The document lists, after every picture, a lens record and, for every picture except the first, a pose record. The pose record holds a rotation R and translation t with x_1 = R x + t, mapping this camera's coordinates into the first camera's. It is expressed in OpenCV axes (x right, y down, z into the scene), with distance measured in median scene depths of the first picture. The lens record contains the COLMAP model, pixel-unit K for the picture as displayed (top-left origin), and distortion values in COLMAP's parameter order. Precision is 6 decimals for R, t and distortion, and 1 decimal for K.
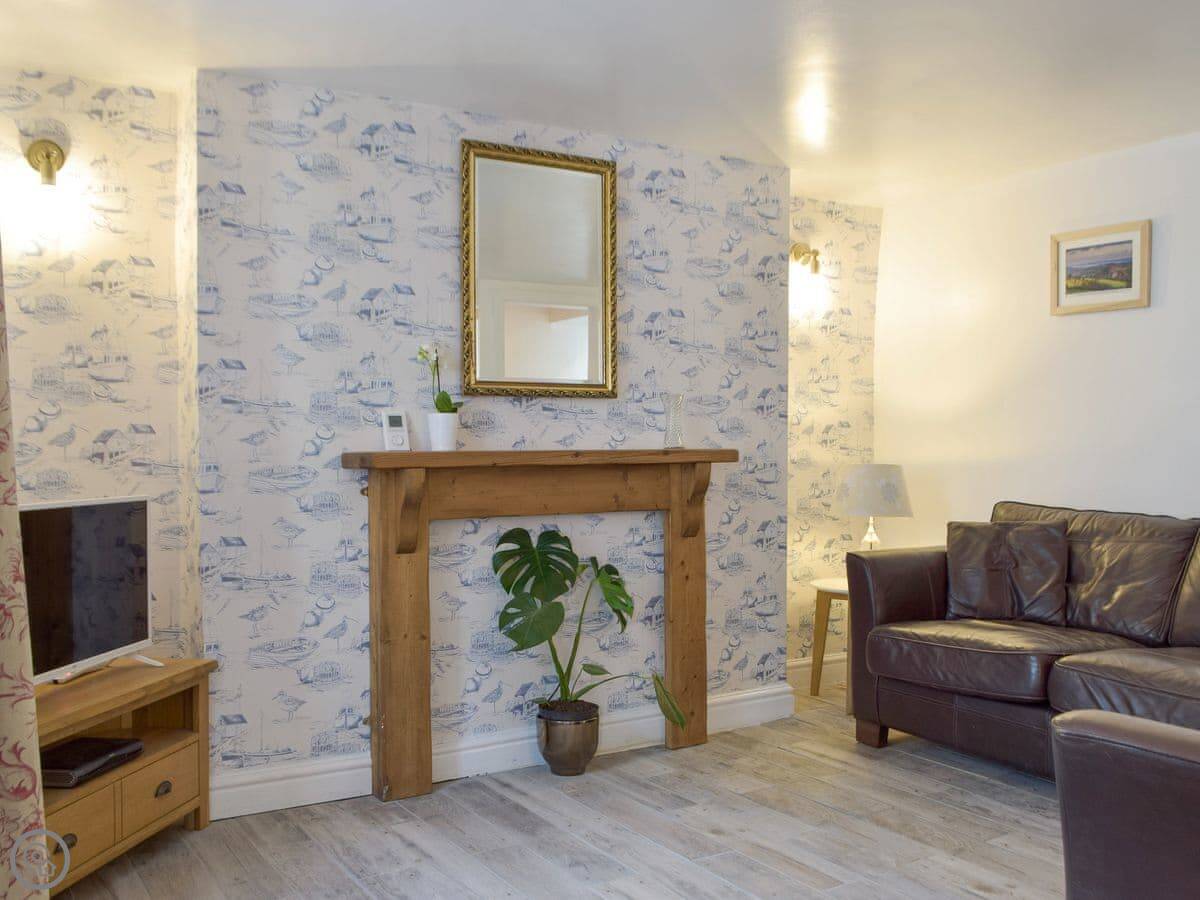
lens RADIAL K [[1088.9, 0, 613.6], [0, 1088.9, 427.6], [0, 0, 1]] dist [0.006573, -0.017906]
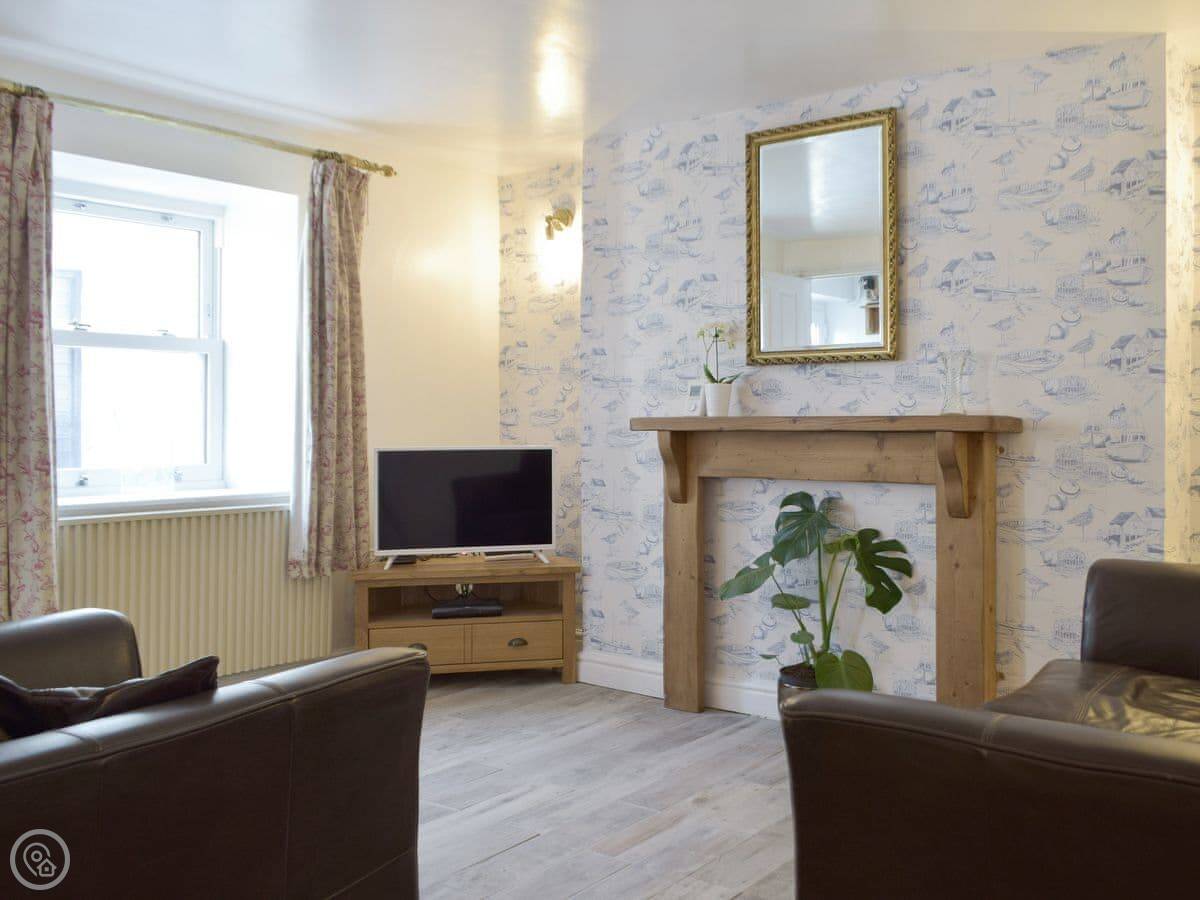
lens RADIAL K [[1080.2, 0, 601.3], [0, 1080.2, 371.1], [0, 0, 1]] dist [-0.010713, -0.008223]
pose [[0.374563, -0.033067, -0.926612, 0.802006], [0.018060, 0.999434, -0.028365, 0.003765], [0.927026, -0.006110, 0.374948, 0.445533]]
